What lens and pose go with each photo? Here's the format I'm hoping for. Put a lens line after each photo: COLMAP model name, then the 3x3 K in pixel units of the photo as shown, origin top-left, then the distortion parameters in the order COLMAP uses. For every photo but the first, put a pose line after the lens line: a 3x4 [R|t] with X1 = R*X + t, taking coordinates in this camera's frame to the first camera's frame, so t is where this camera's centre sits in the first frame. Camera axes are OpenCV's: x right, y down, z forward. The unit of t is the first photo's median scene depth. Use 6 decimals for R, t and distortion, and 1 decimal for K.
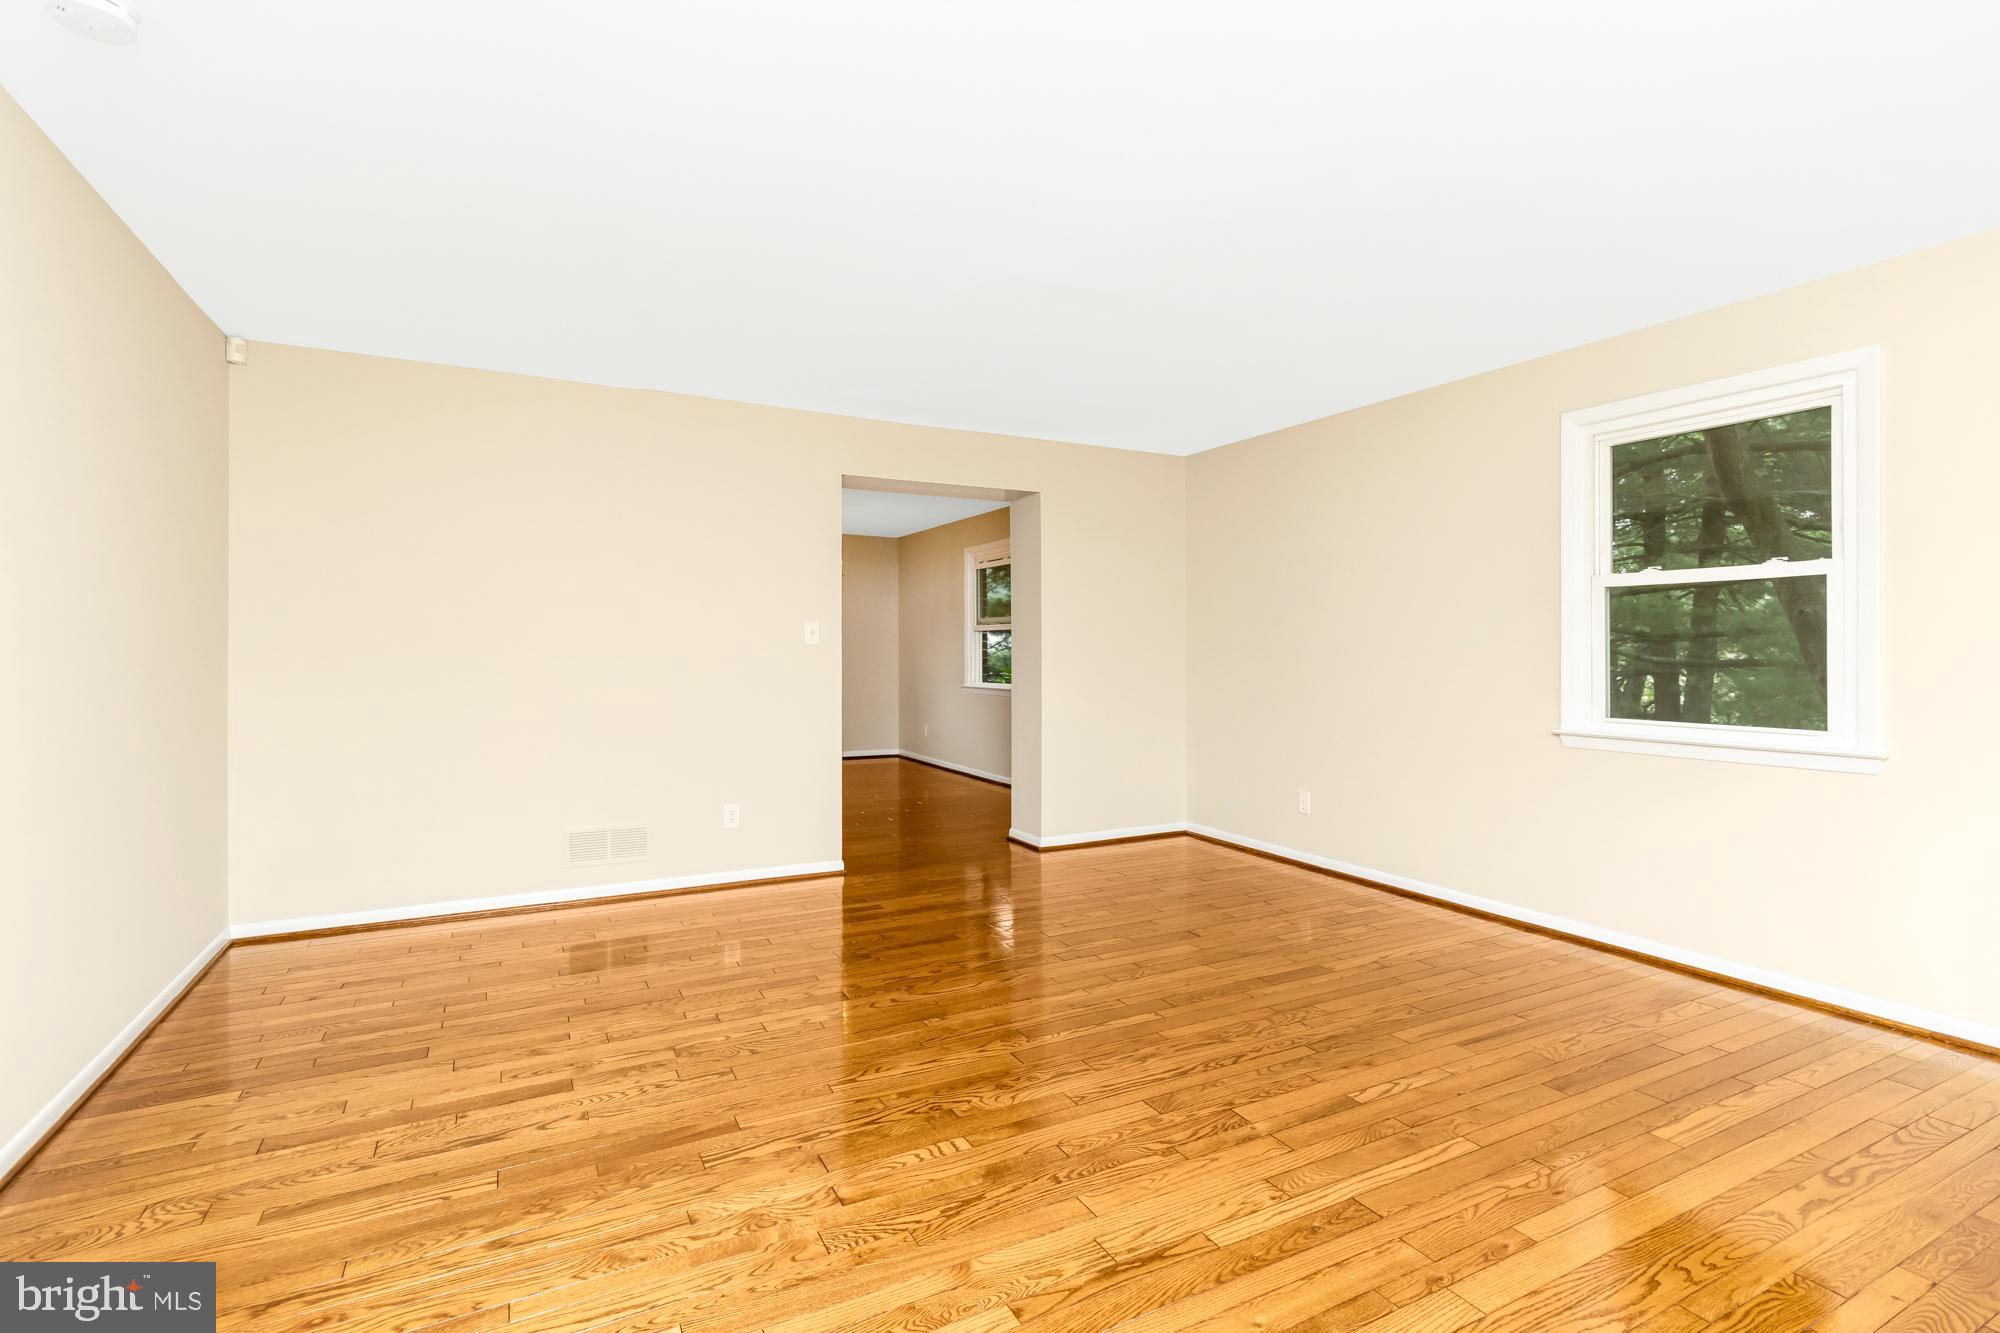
lens RADIAL K [[941.7, 0, 1005.1], [0, 941.7, 657.7], [0, 0, 1]] dist [0.001783, -0.001071]
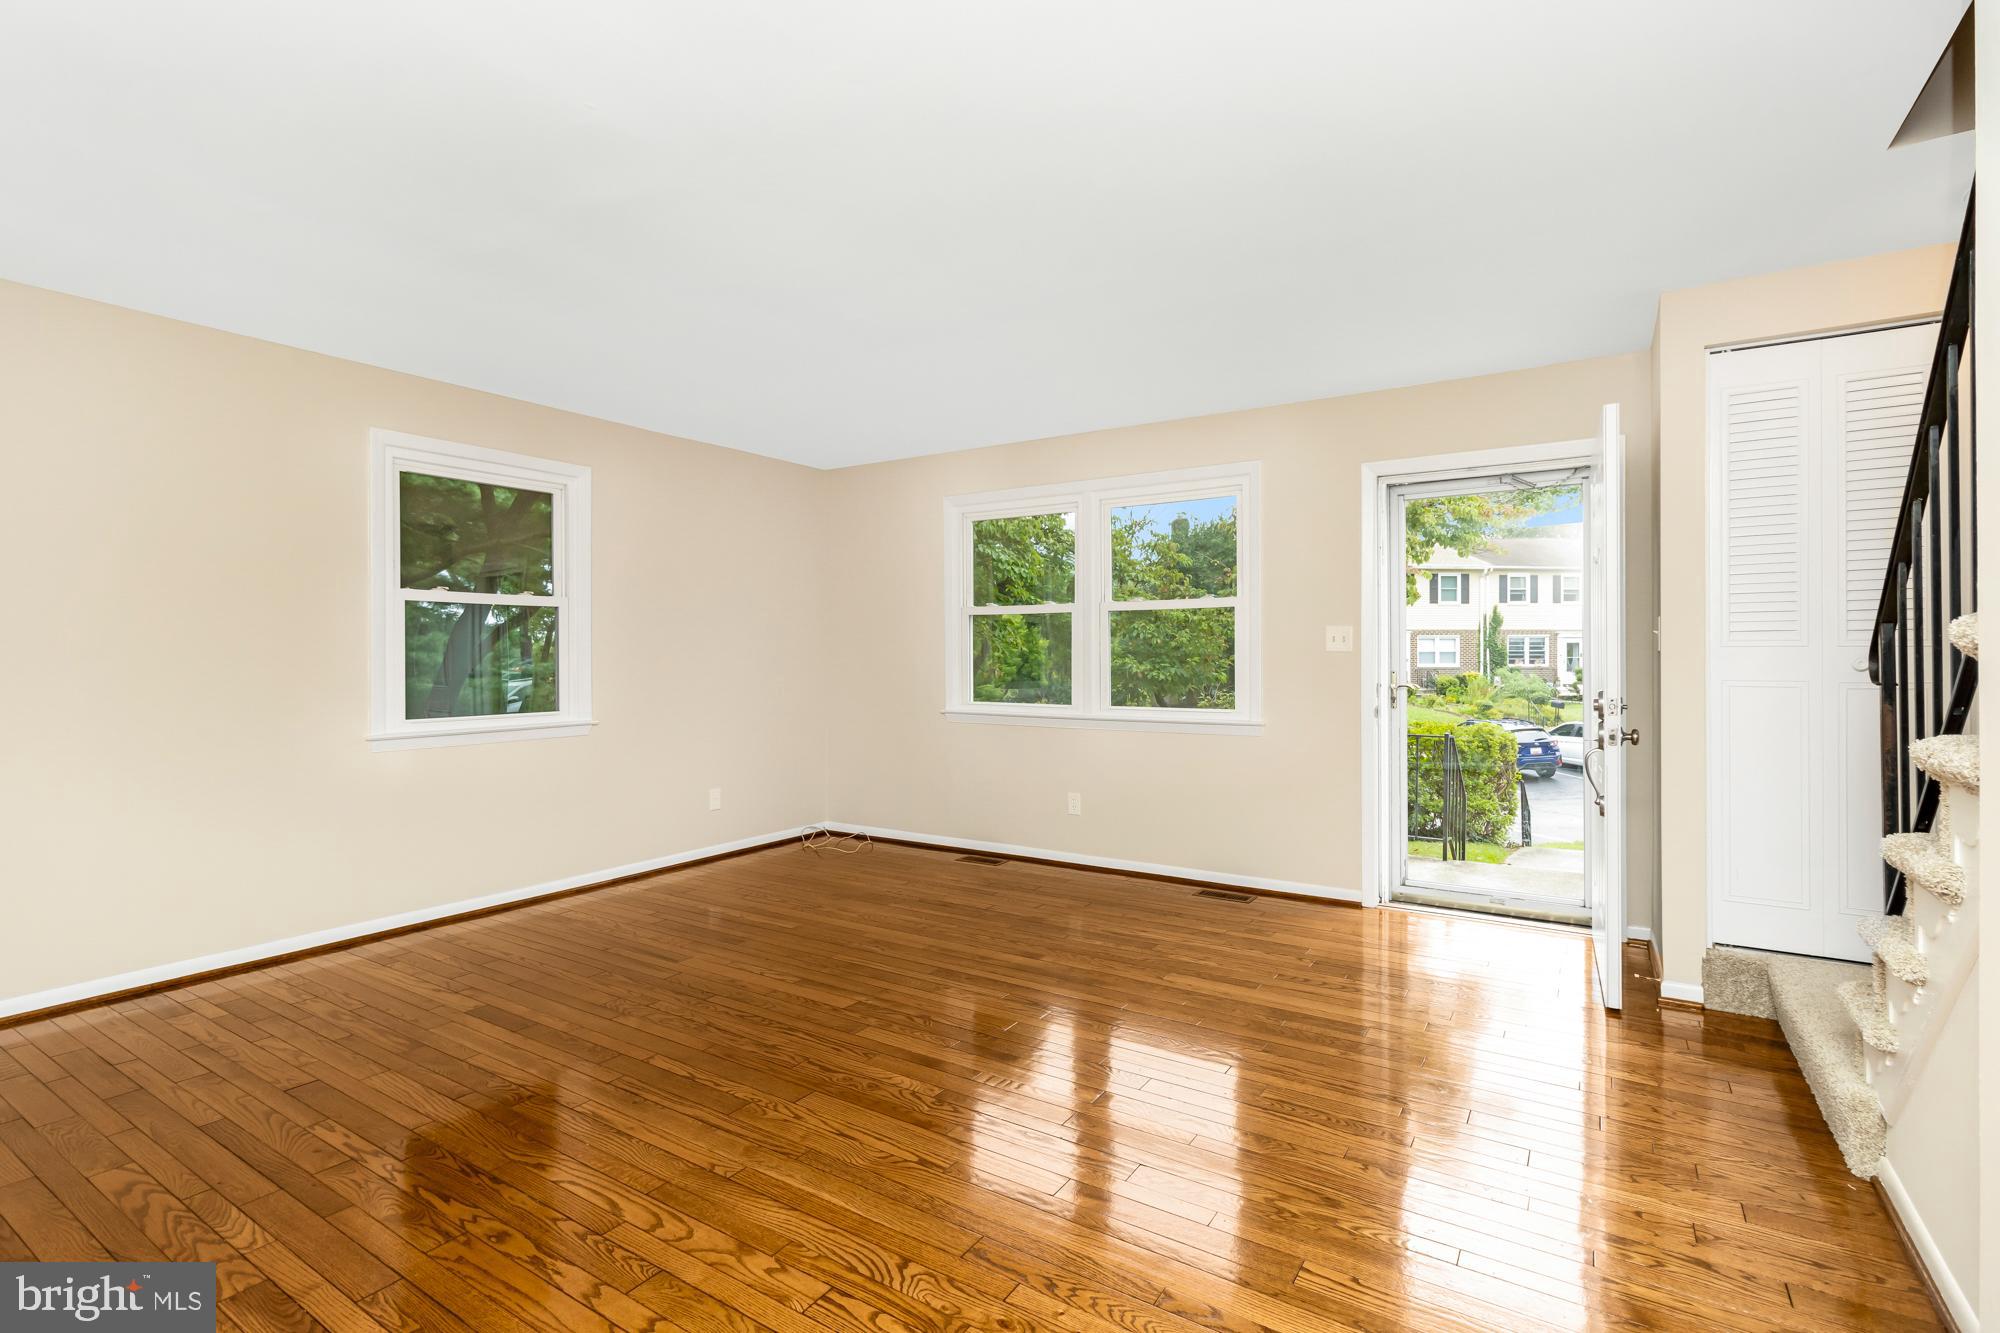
lens RADIAL K [[941.7, 0, 1000.5], [0, 941.7, 652.7], [0, 0, 1]] dist [0.001783, -0.001071]
pose [[-0.491823, 0.000977, 0.870694, -0.766955], [0.005820, 0.999981, 0.002166, -0.014237], [-0.870676, 0.006132, -0.491820, 1.099337]]
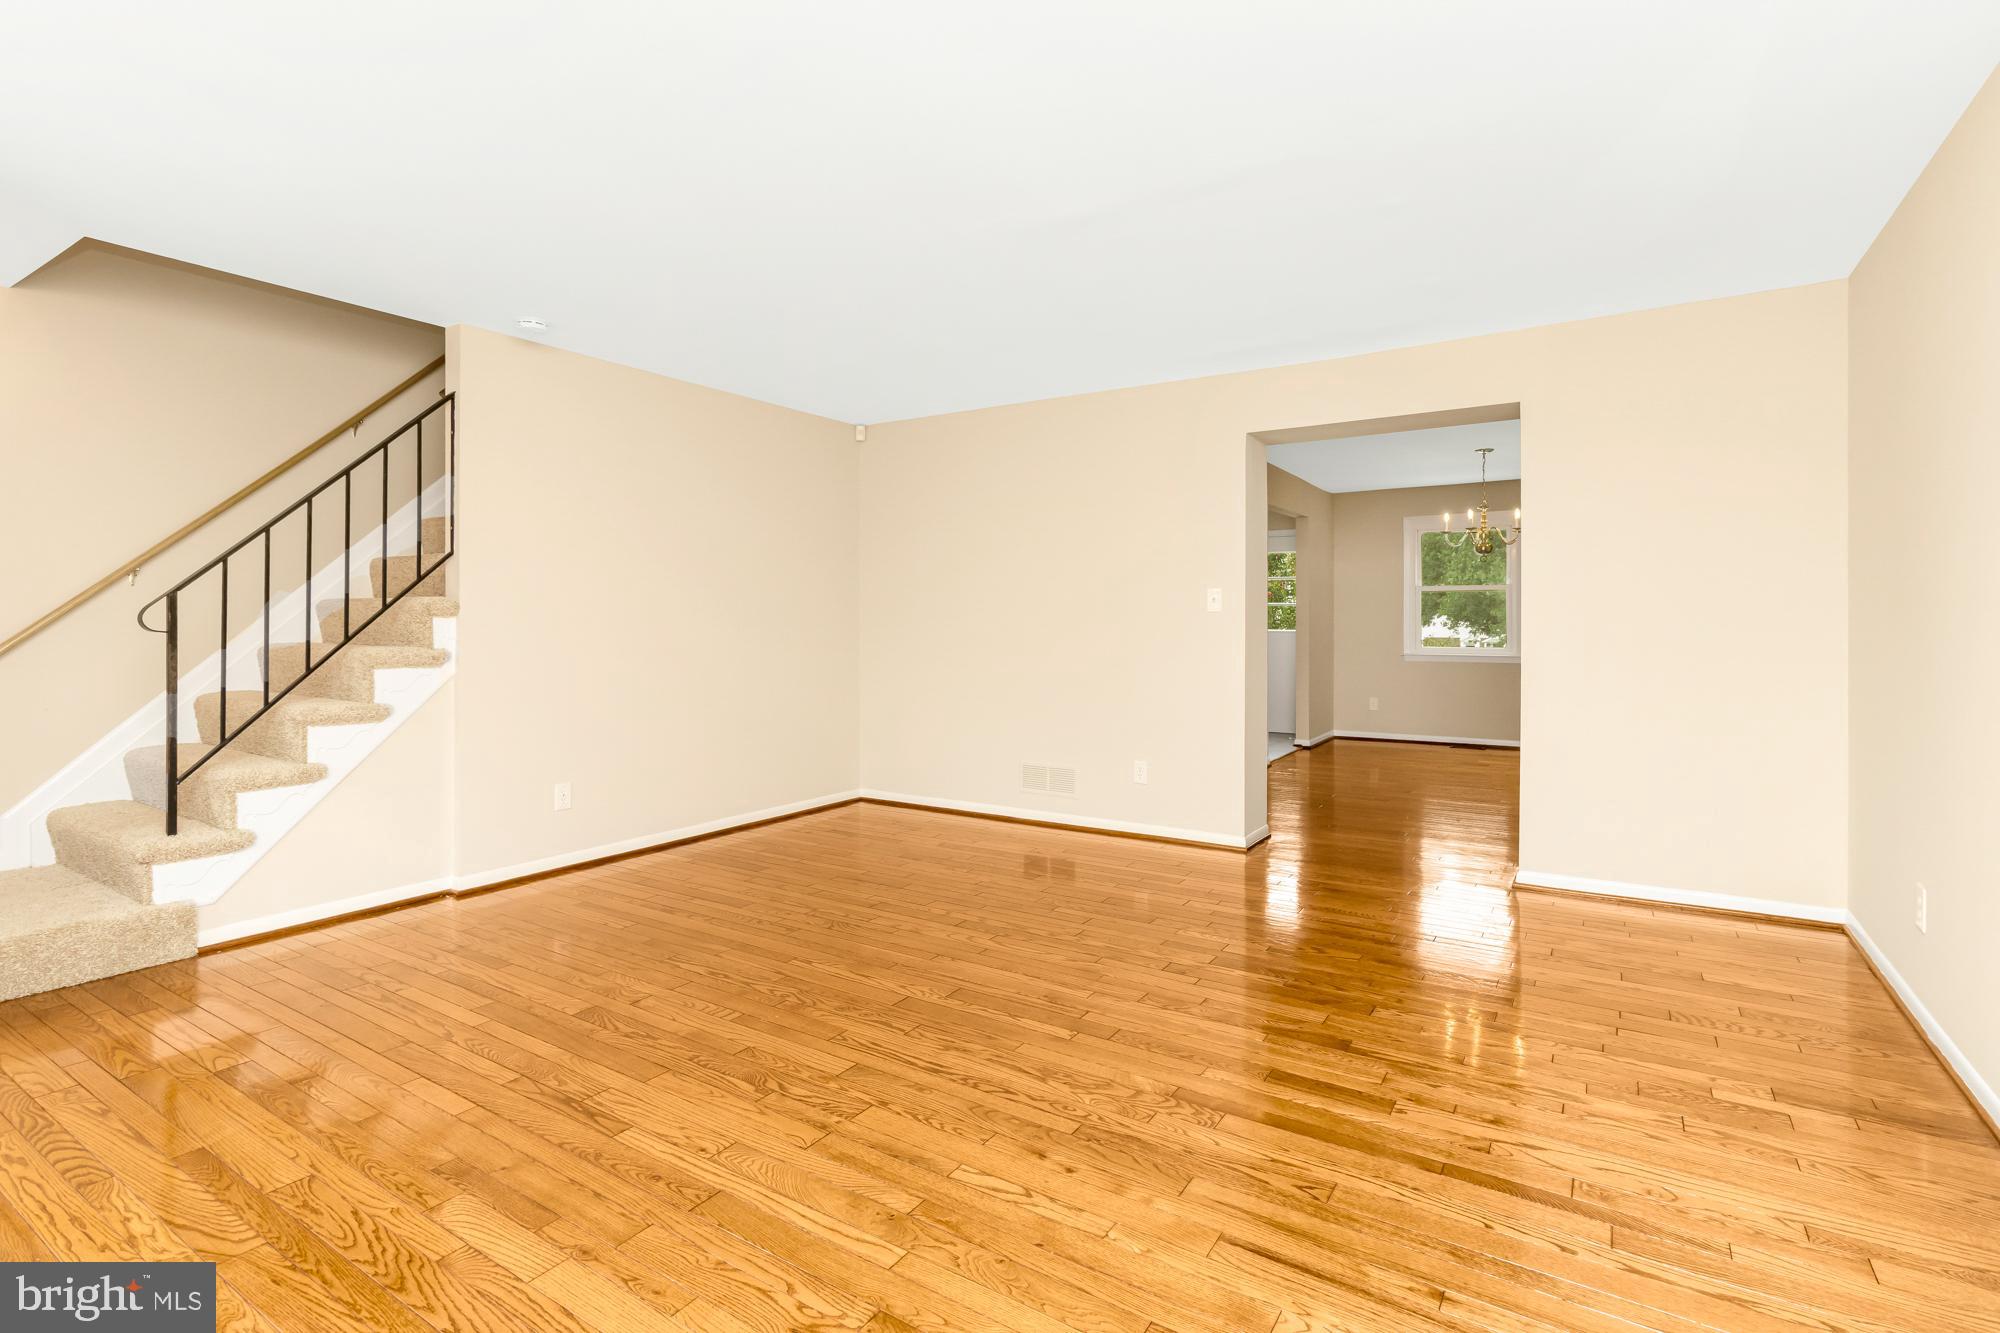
lens RADIAL K [[941.7, 0, 1006.0], [0, 941.7, 624.2], [0, 0, 1]] dist [0.001783, -0.001071]
pose [[0.495353, 0.001927, -0.868690, 0.842013], [-0.007157, 0.999973, -0.001863, 0.003545], [0.868662, 0.007140, 0.495353, 0.492301]]
